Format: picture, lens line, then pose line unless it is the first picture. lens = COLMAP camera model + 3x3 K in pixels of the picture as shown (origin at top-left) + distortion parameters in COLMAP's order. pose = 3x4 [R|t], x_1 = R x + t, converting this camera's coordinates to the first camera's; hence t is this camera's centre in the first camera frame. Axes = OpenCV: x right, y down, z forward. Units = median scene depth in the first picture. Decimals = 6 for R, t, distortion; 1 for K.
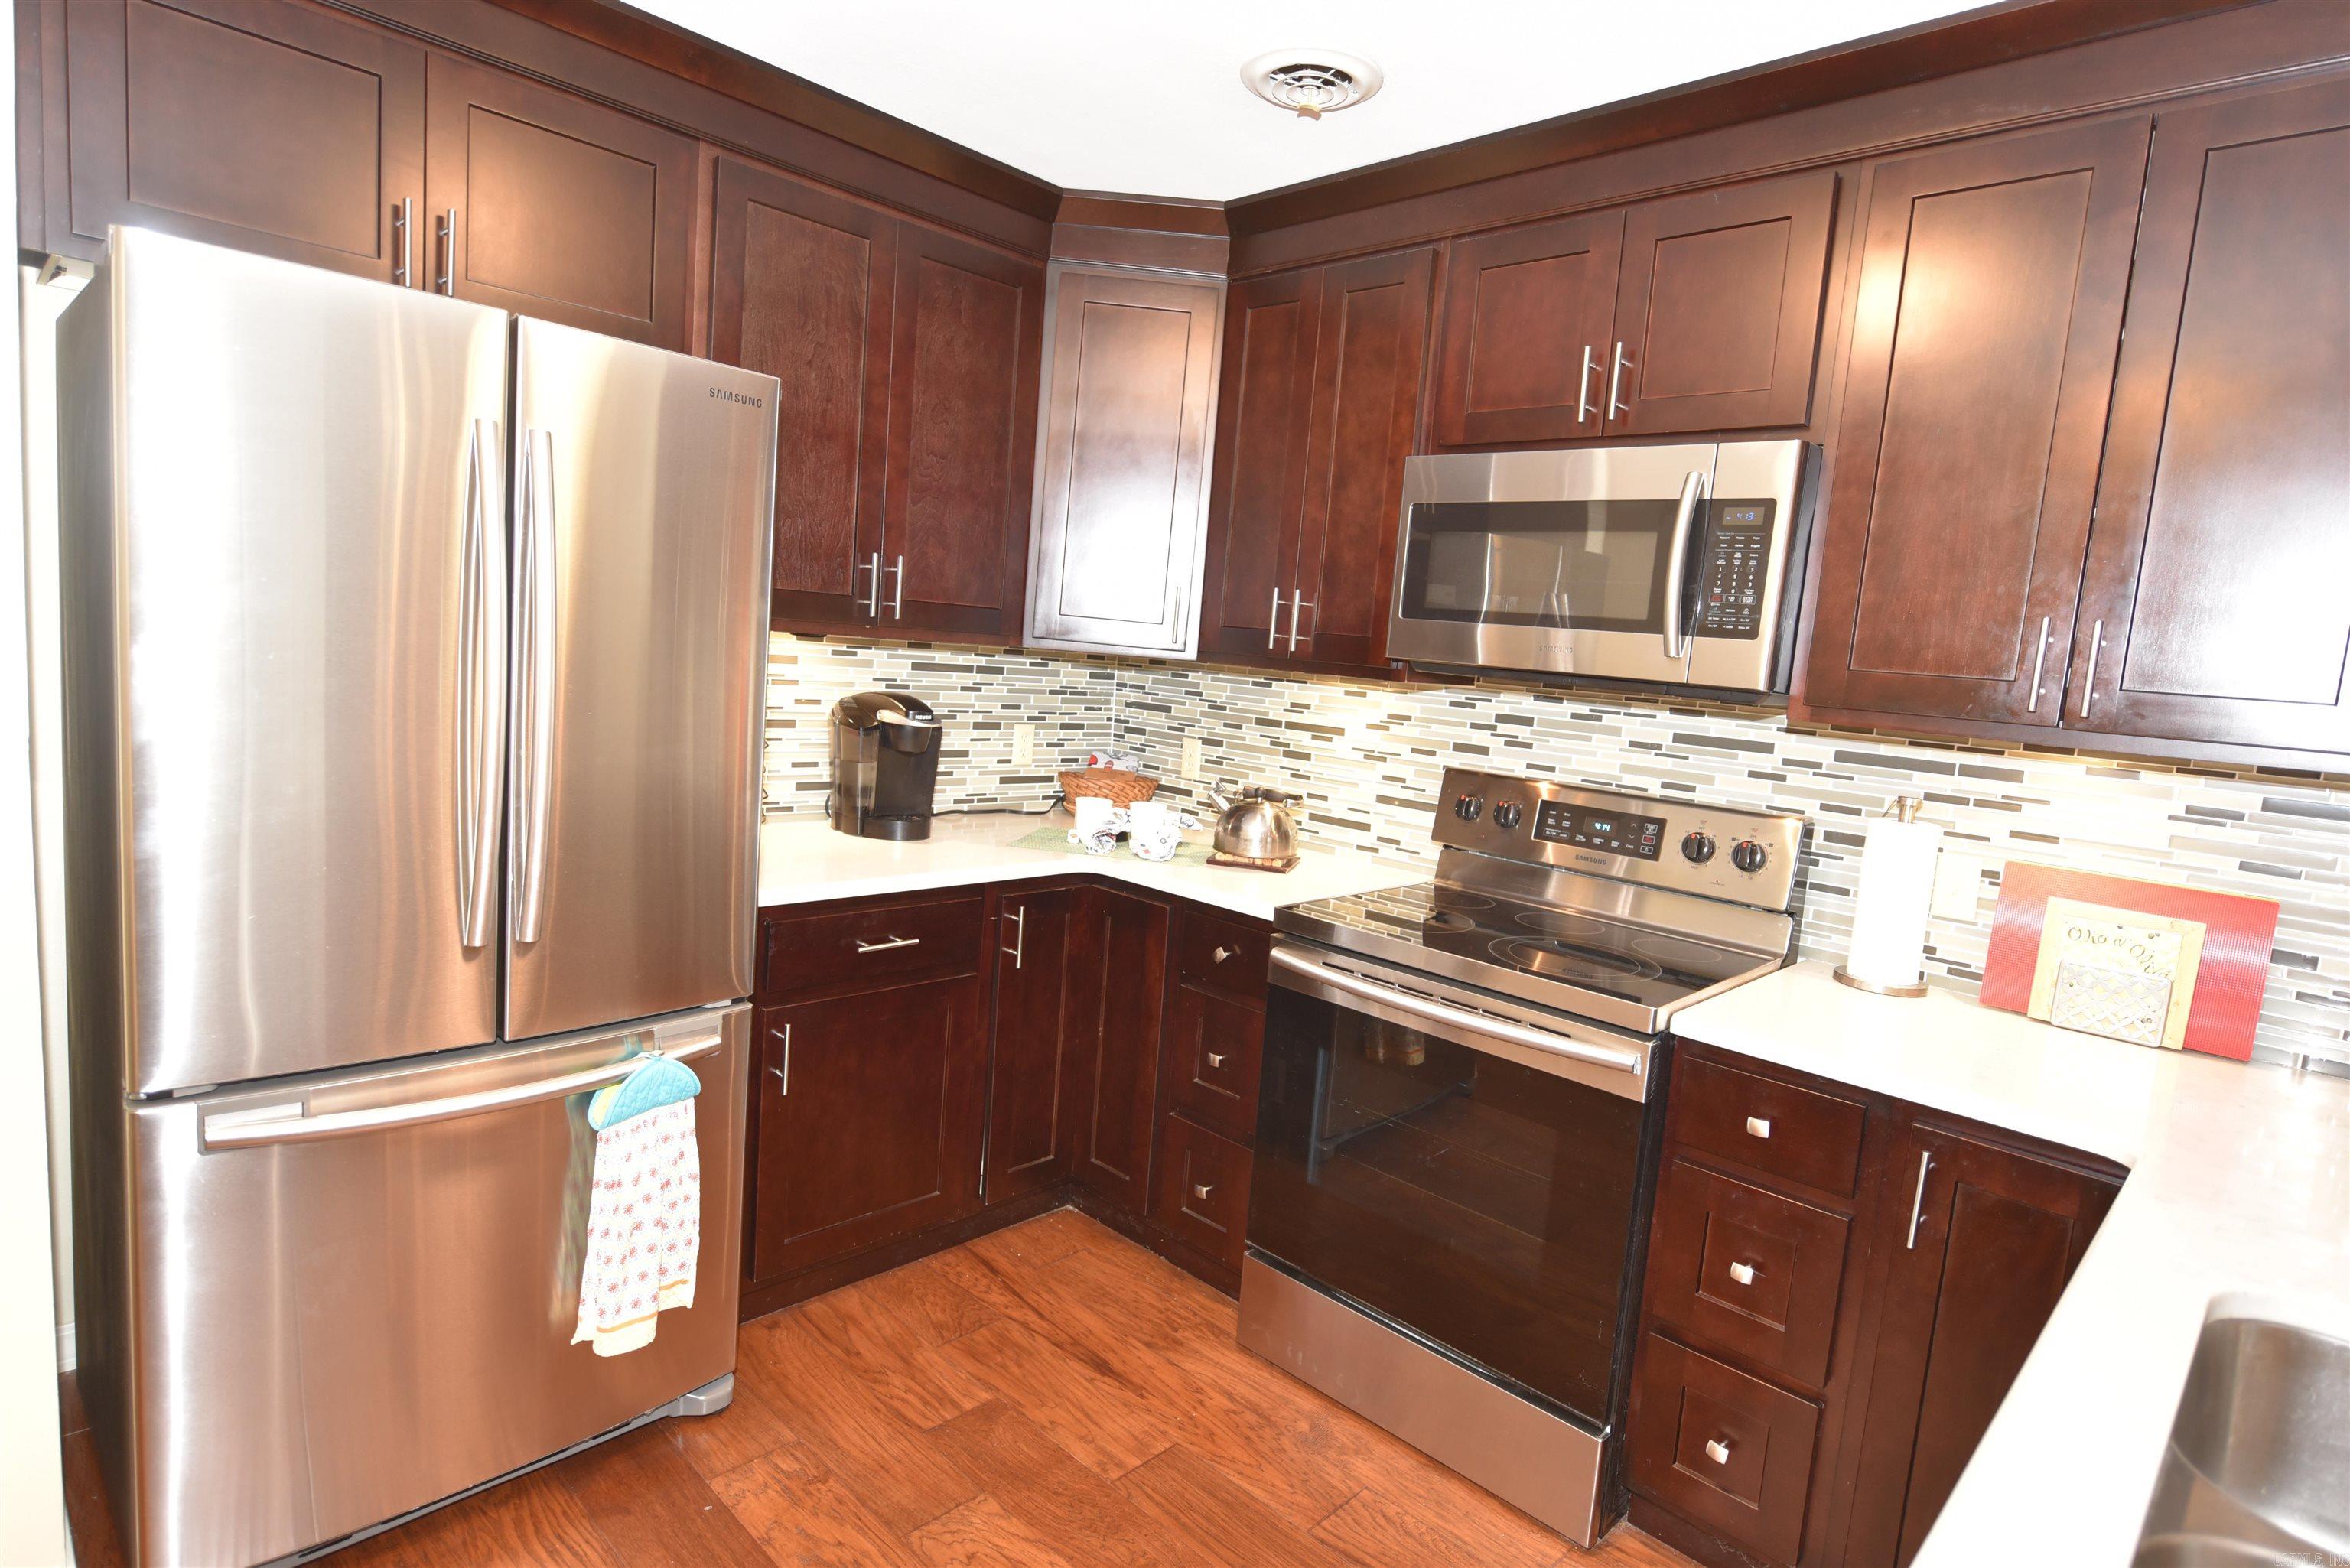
lens RADIAL K [[1222.4, 0, 1179.5], [0, 1222.4, 794.8], [0, 0, 1]] dist [-0.005836, -0.002507]
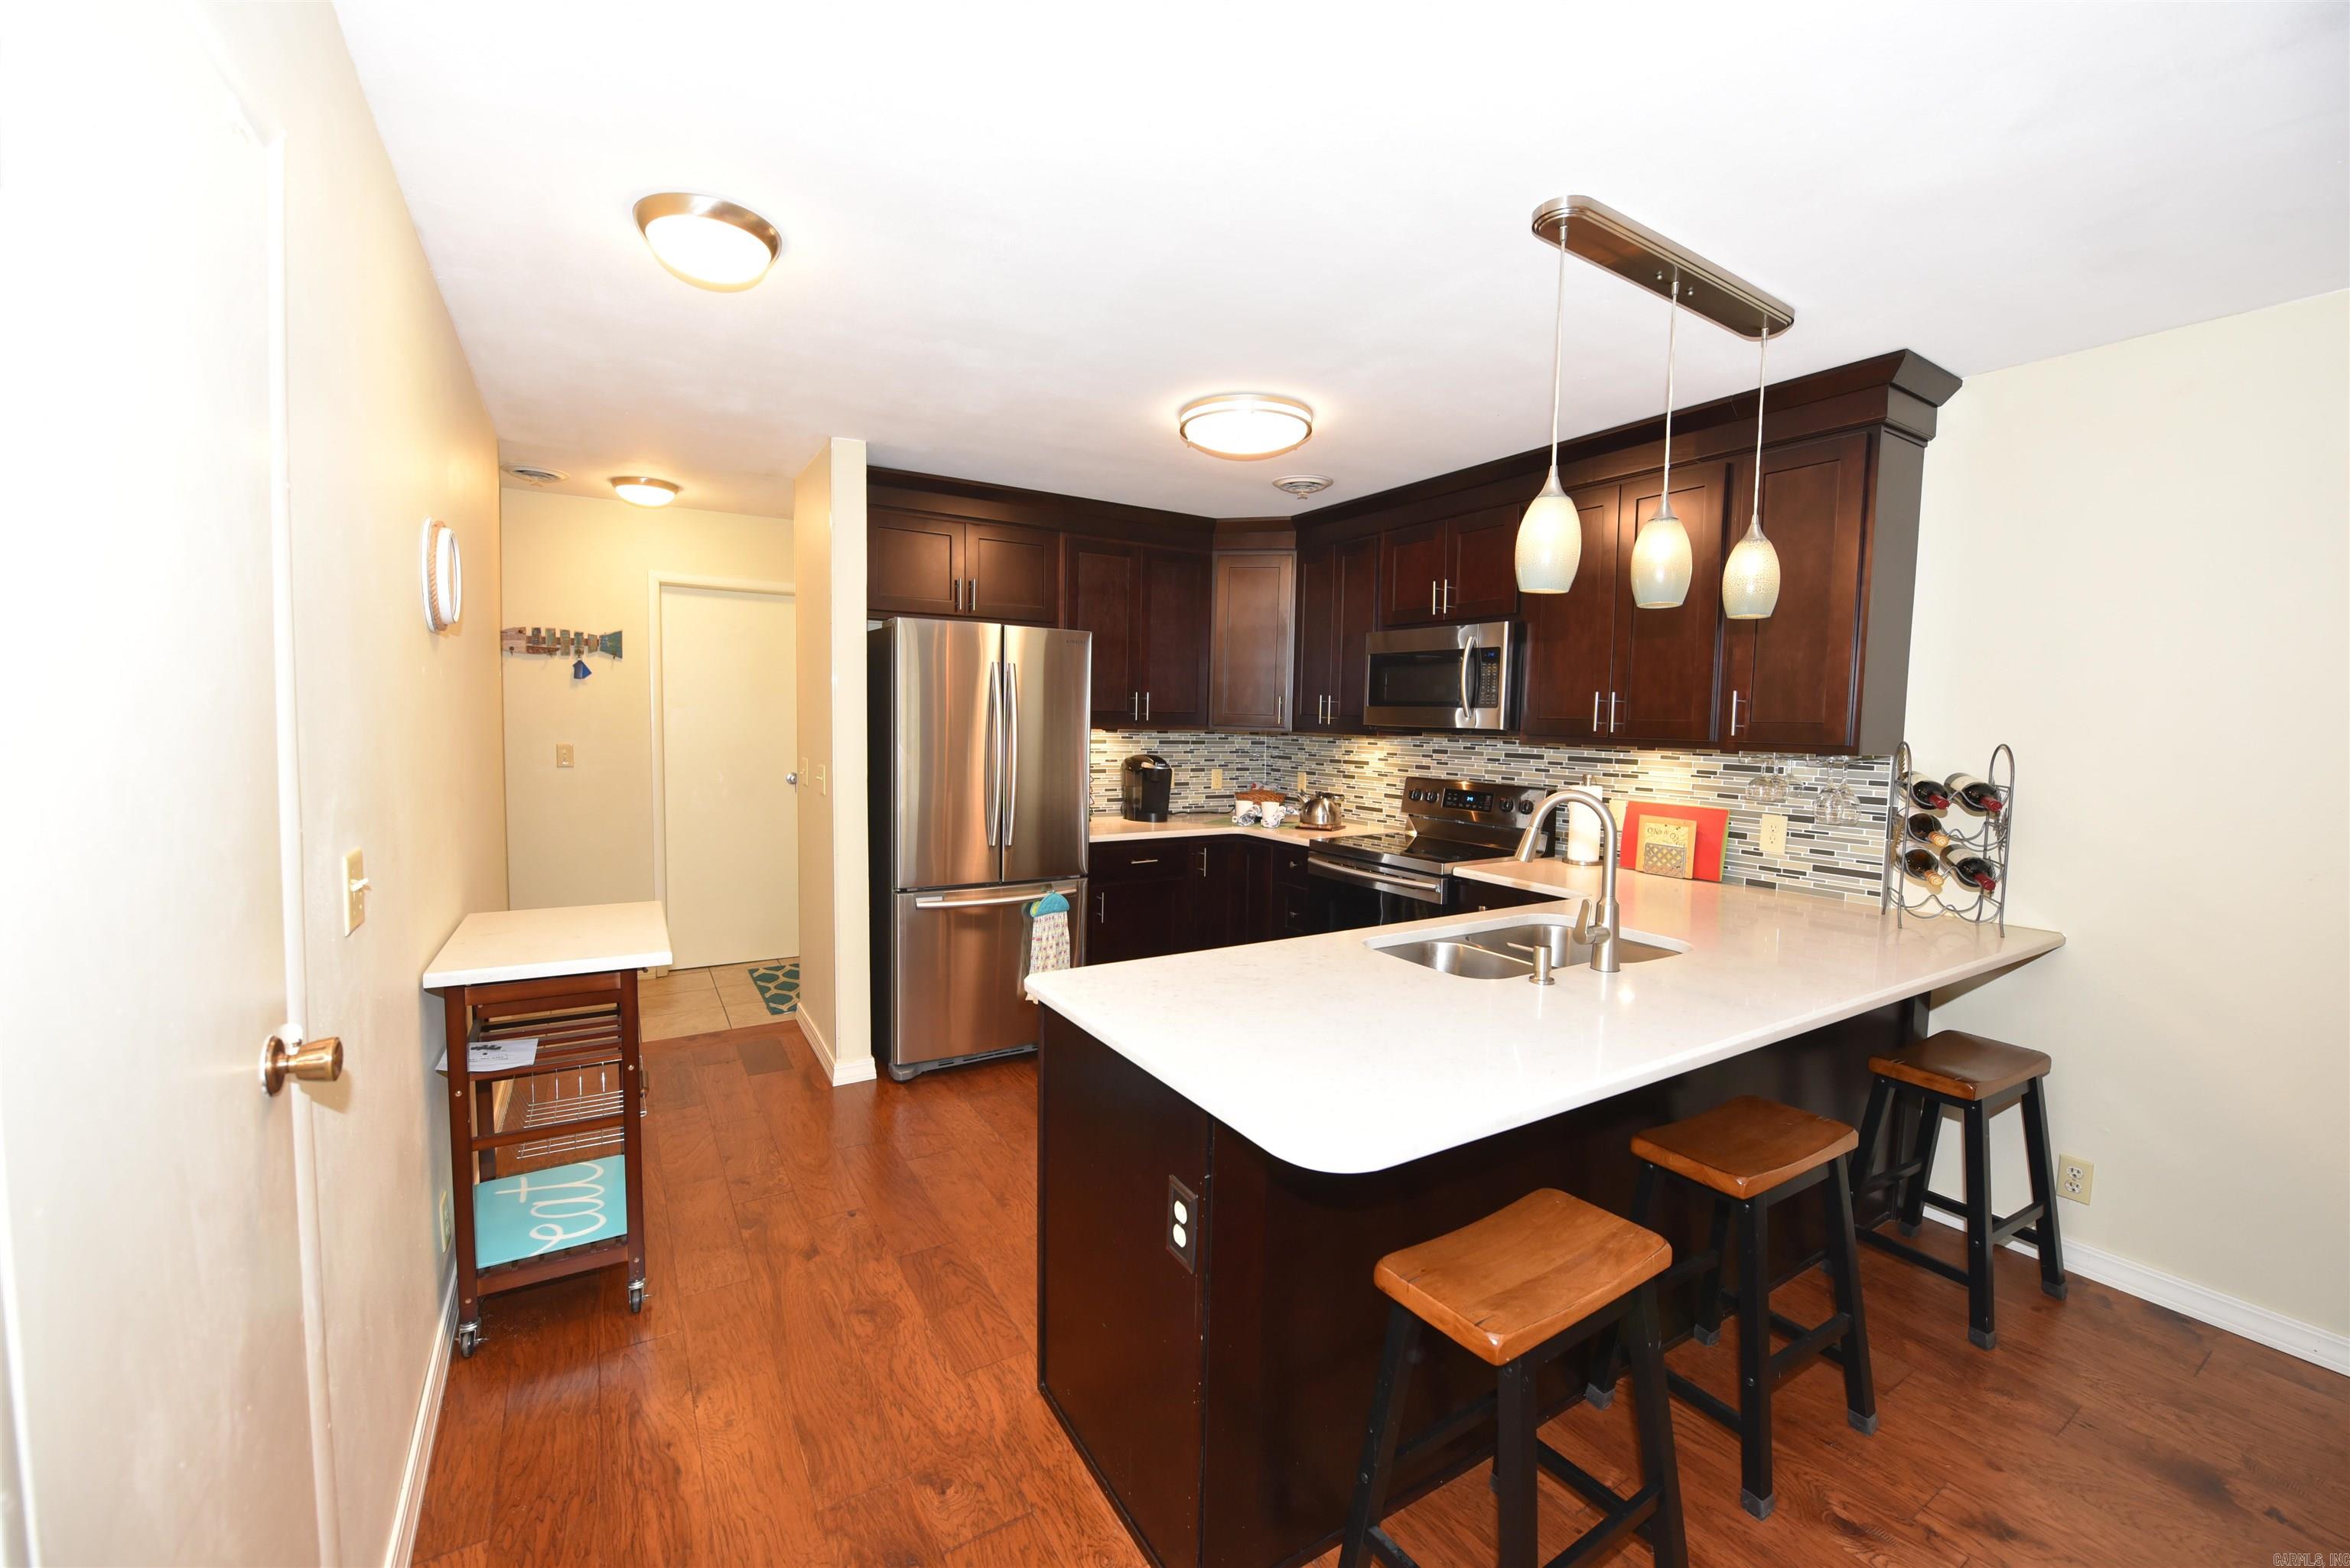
lens RADIAL K [[935.9, 0, 1183.5], [0, 935.9, 785.3], [0, 0, 1]] dist [-0.017547, -0.002039]
pose [[0.969888, -0.045825, -0.239200, 0.213902], [0.031426, 0.997476, -0.063670, 0.075558], [0.241514, 0.054236, 0.968881, -0.570070]]
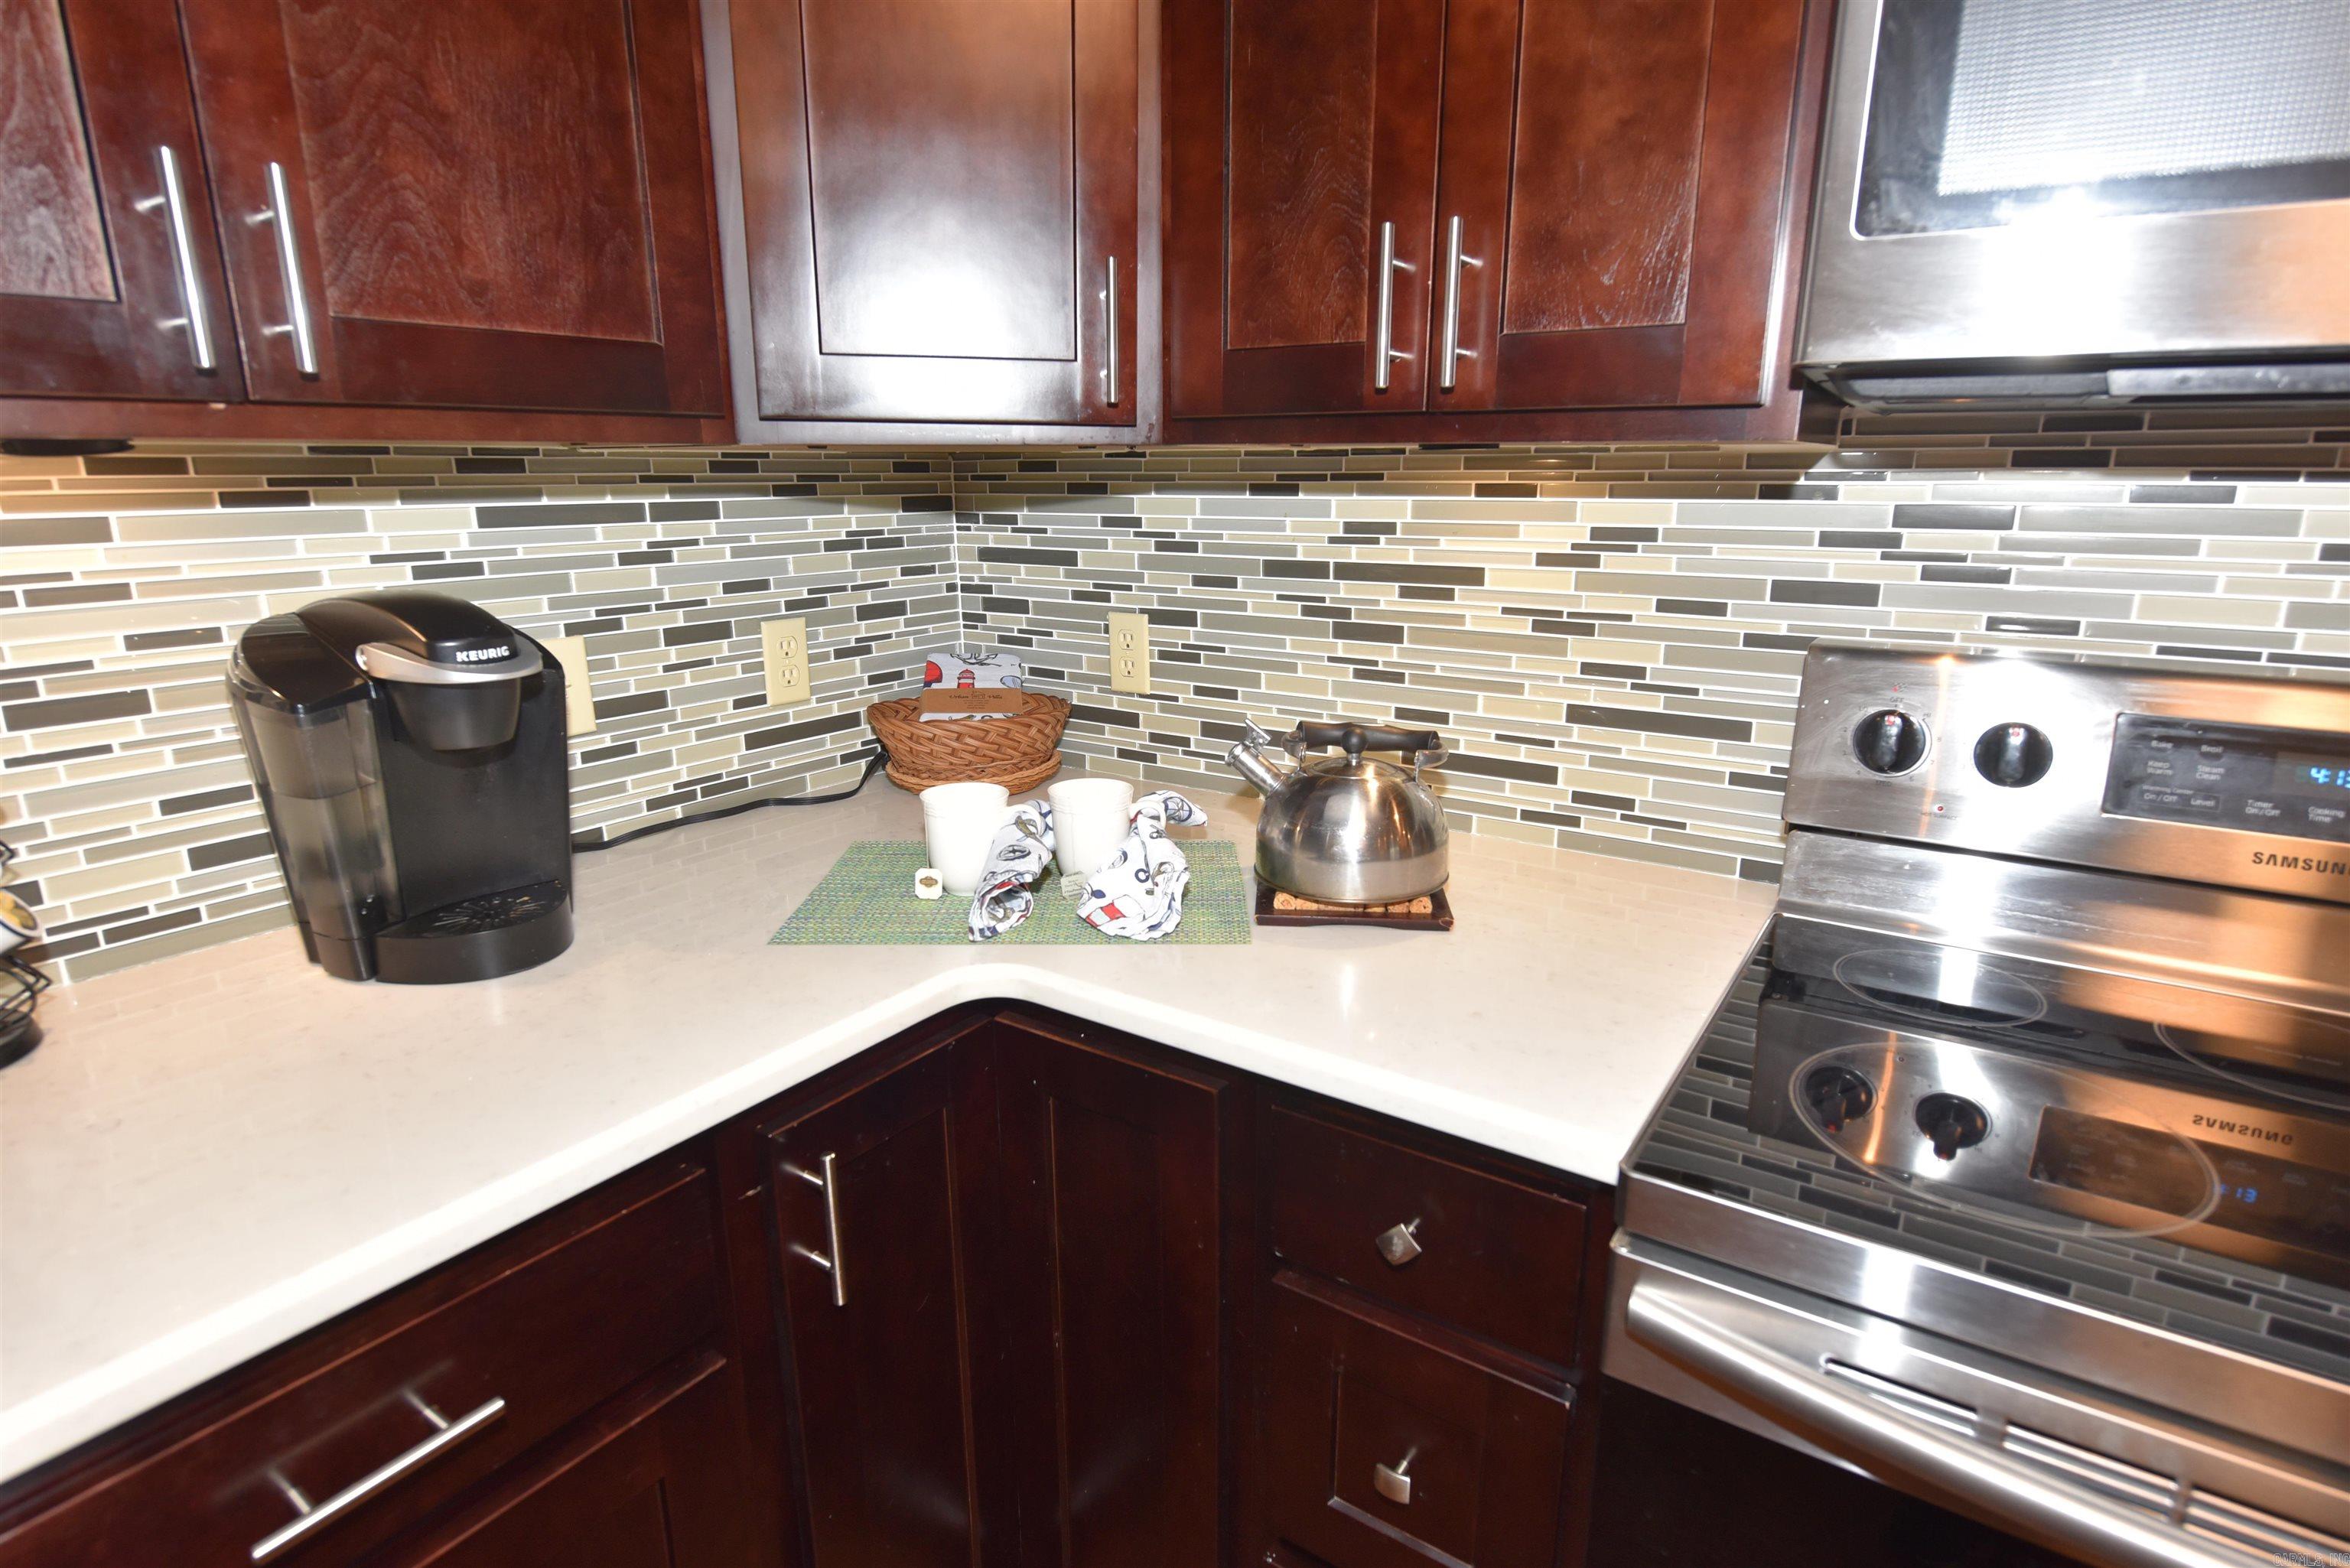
lens RADIAL K [[1222.4, 0, 1185.8], [0, 1222.4, 782.1], [0, 0, 1]] dist [-0.005836, -0.002507]
pose [[0.981614, -0.122307, 0.146546, -0.056953], [0.101656, 0.984781, 0.140968, -0.053527], [-0.161557, -0.123479, 0.979108, 0.574473]]
